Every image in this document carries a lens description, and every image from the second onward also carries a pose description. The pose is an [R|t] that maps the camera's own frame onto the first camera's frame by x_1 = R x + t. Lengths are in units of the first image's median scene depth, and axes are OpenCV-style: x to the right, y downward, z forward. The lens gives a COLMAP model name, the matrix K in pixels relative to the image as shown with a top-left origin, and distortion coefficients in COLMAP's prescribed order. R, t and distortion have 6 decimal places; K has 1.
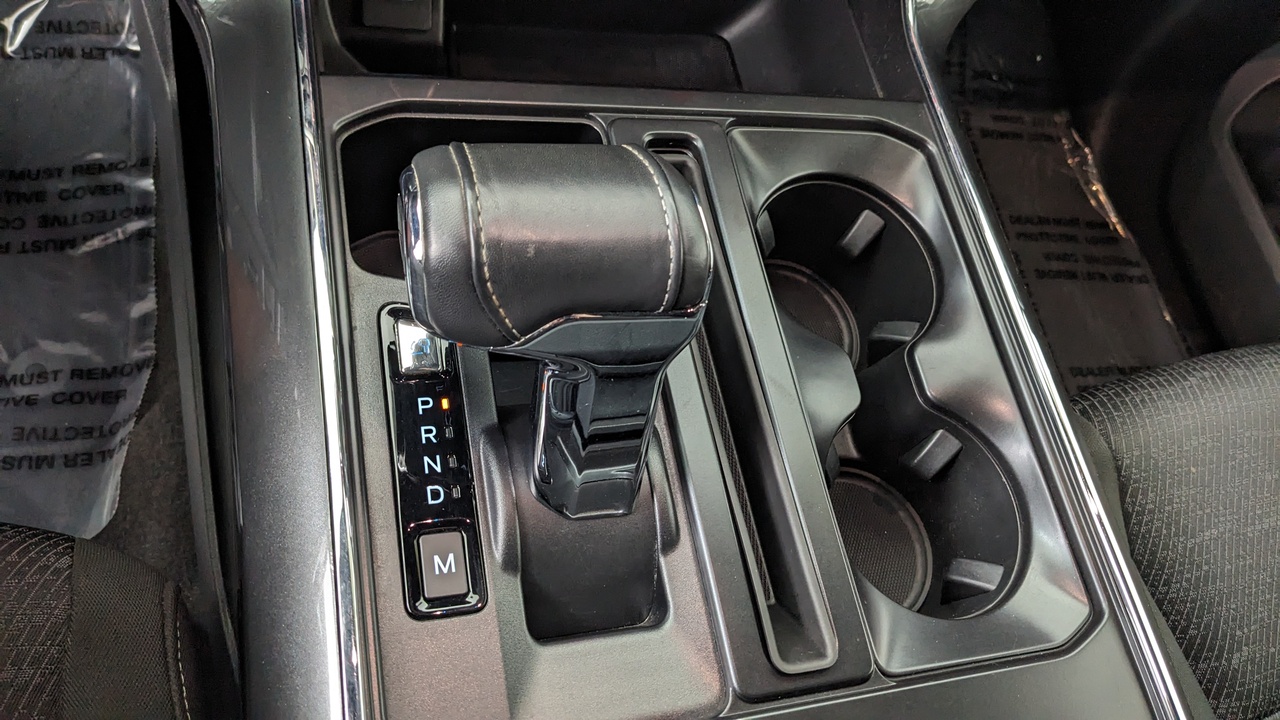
lens RADIAL K [[1040.3, 0, 635.9], [0, 1040.3, 367.3], [0, 0, 1]] dist [0.055417, -0.111952]
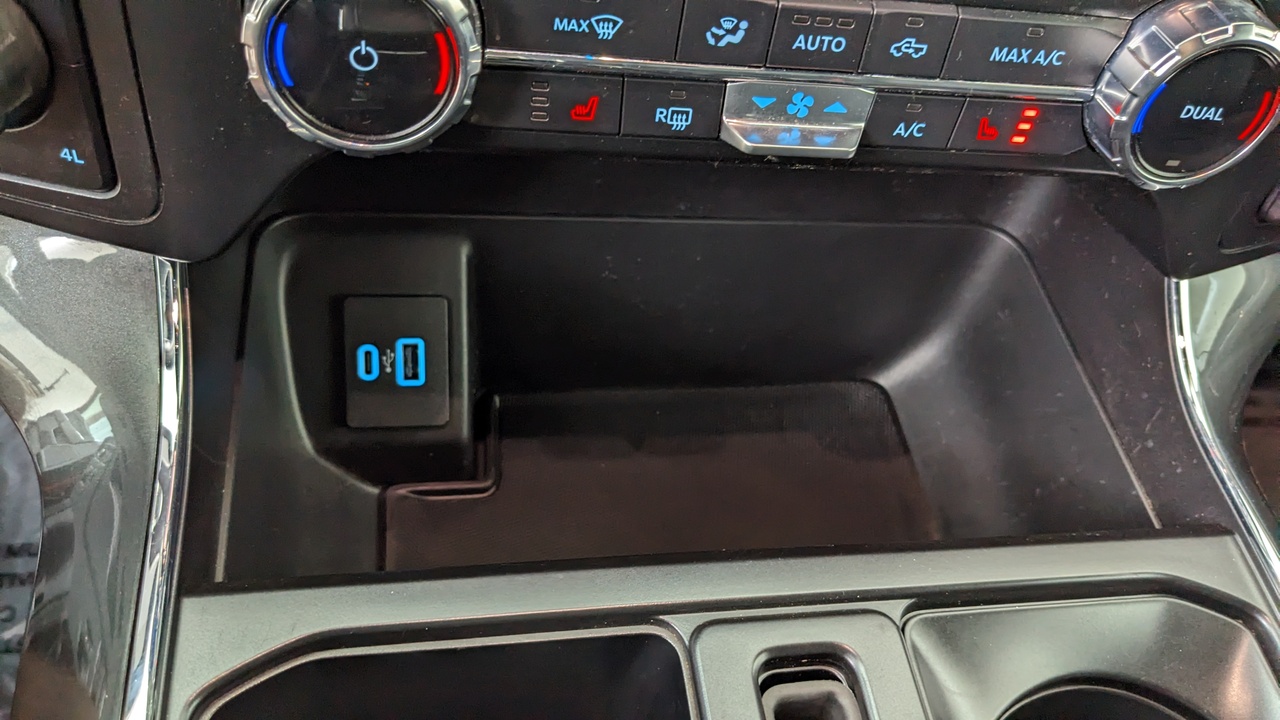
lens RADIAL K [[1040.3, 0, 659.3], [0, 1040.3, 398.6], [0, 0, 1]] dist [0.055417, -0.111952]
pose [[0.991958, -0.038049, -0.120715, 0.026201], [0.016239, 0.984122, -0.176750, -0.231511], [0.125523, 0.173369, 0.976825, 0.371683]]
